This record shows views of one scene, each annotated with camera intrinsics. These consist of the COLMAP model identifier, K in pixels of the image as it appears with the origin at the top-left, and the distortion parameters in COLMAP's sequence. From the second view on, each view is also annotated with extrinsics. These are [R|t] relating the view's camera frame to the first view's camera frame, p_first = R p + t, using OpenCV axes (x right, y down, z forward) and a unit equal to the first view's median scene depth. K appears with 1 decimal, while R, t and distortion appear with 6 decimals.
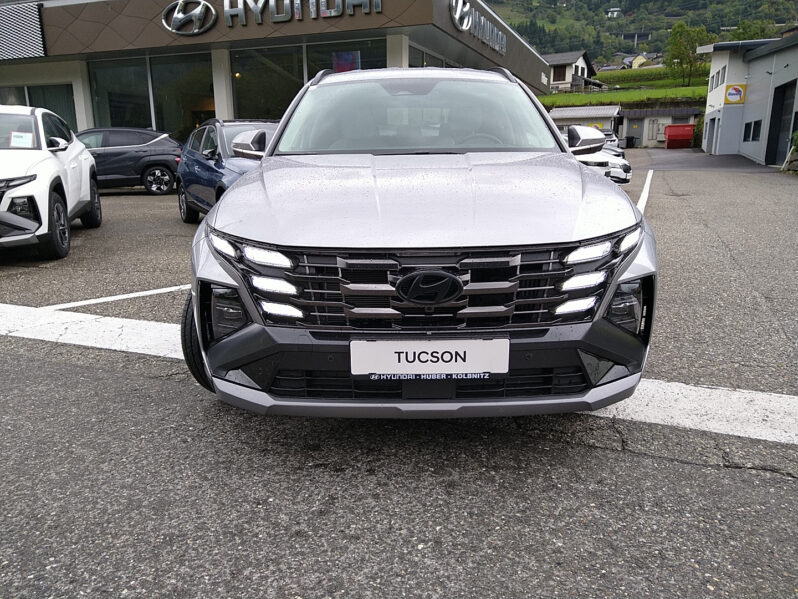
lens RADIAL K [[617.3, 0, 396.3], [0, 617.3, 297.9], [0, 0, 1]] dist [0.016537, -0.002291]
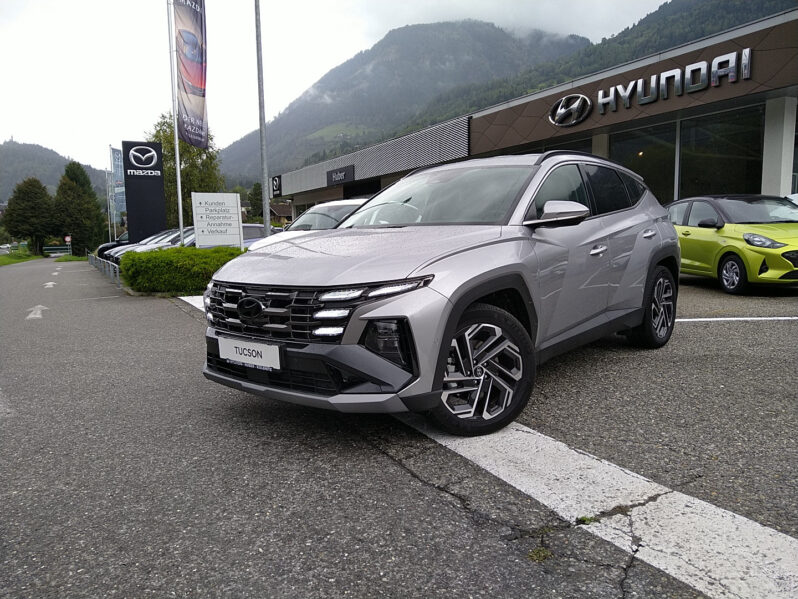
lens RADIAL K [[617.3, 0, 396.3], [0, 617.3, 297.9], [0, 0, 1]] dist [0.016537, -0.002291]
pose [[0.751292, 0.061990, -0.657052, 1.082350], [-0.140480, 0.987784, -0.067436, 0.008968], [0.644846, 0.142966, 0.750823, 0.027356]]
